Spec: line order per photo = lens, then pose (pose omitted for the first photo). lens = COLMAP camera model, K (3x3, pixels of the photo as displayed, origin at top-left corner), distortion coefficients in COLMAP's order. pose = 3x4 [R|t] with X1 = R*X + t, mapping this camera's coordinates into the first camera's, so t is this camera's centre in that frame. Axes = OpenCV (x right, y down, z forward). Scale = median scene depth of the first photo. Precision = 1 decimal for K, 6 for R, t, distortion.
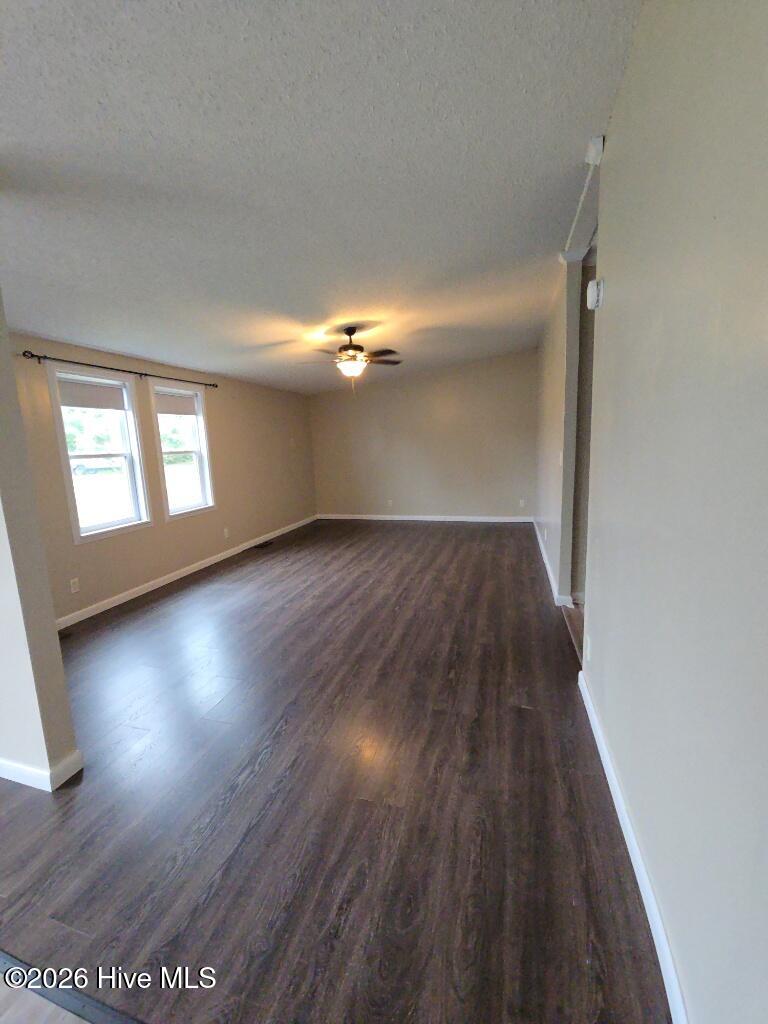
lens RADIAL K [[411.2, 0, 380.9], [0, 411.2, 508.2], [0, 0, 1]] dist [-0.000770, -0.000006]
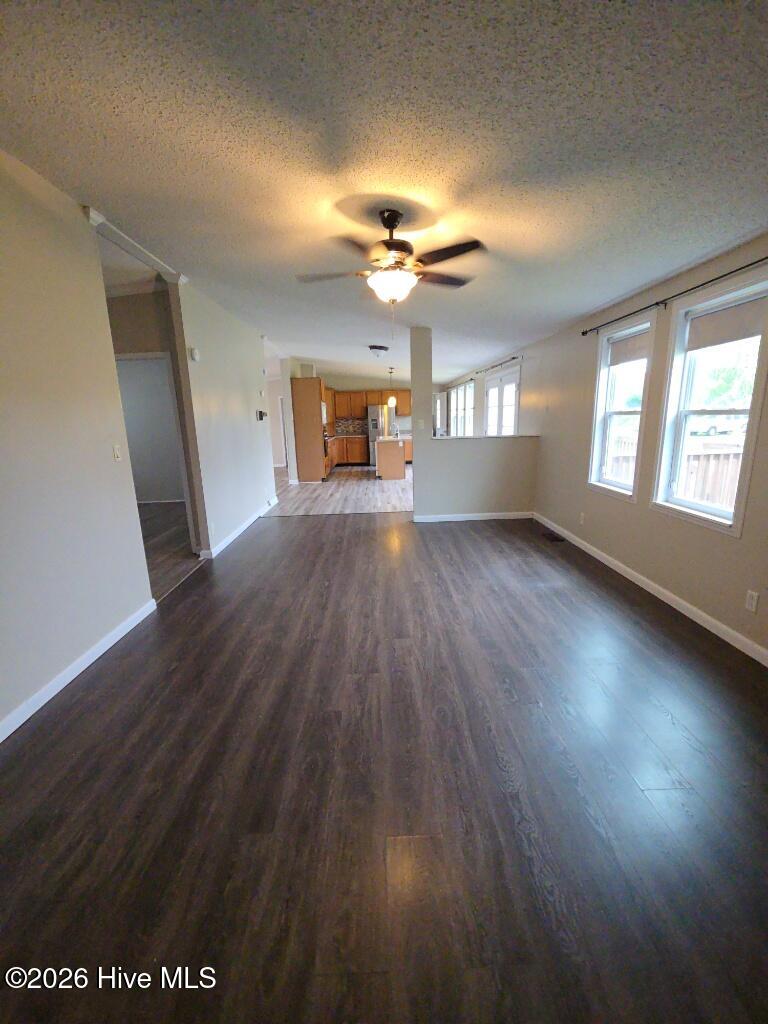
lens RADIAL K [[411.2, 0, 380.4], [0, 411.2, 507.0], [0, 0, 1]] dist [-0.000770, -0.000006]
pose [[-0.948323, 0.129264, -0.289784, 0.157600], [0.009266, 0.924152, 0.381913, -0.273712], [0.317172, 0.359492, -0.877592, 1.614171]]
